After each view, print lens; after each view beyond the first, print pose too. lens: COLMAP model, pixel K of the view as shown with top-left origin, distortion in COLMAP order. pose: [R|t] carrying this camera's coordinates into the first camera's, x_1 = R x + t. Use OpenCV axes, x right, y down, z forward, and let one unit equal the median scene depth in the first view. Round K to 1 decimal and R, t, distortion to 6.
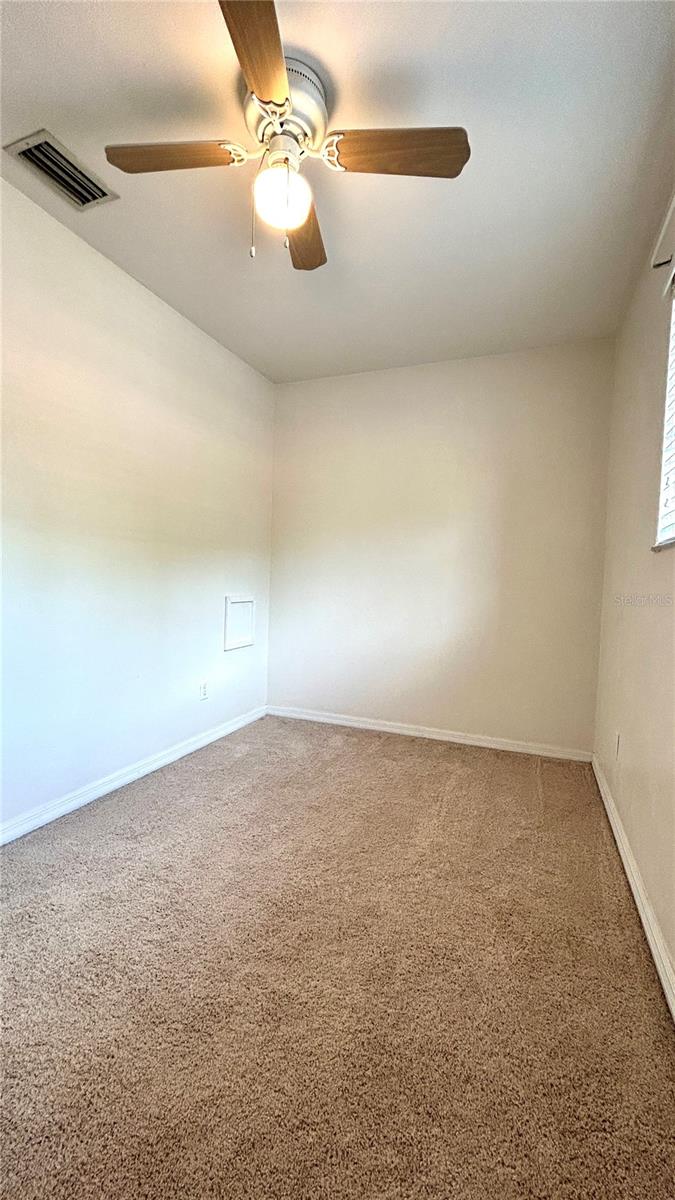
lens RADIAL K [[486.5, 0, 337.9], [0, 486.5, 603.1], [0, 0, 1]] dist [-0.001898, 0.000276]
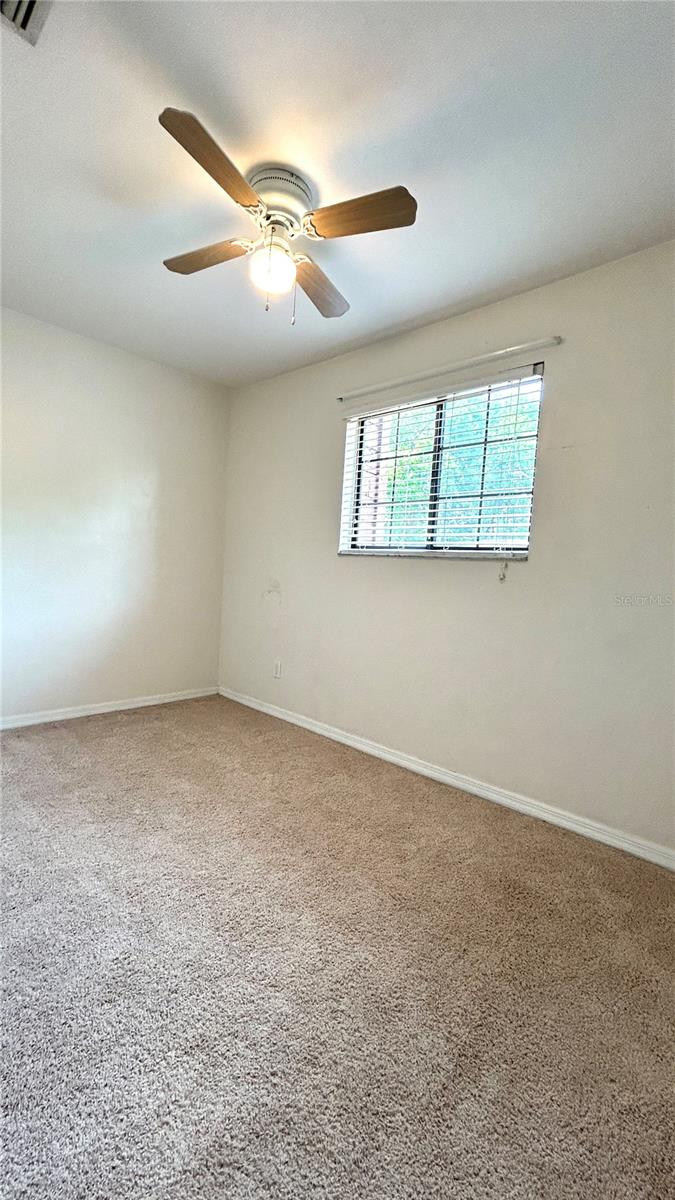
lens RADIAL K [[486.5, 0, 337.9], [0, 486.5, 603.1], [0, 0, 1]] dist [-0.001898, 0.000276]
pose [[0.357374, -0.073715, 0.931048, -0.637225], [0.000487, 0.996895, 0.078741, -0.040012], [-0.933961, -0.027687, 0.356301, 0.186305]]
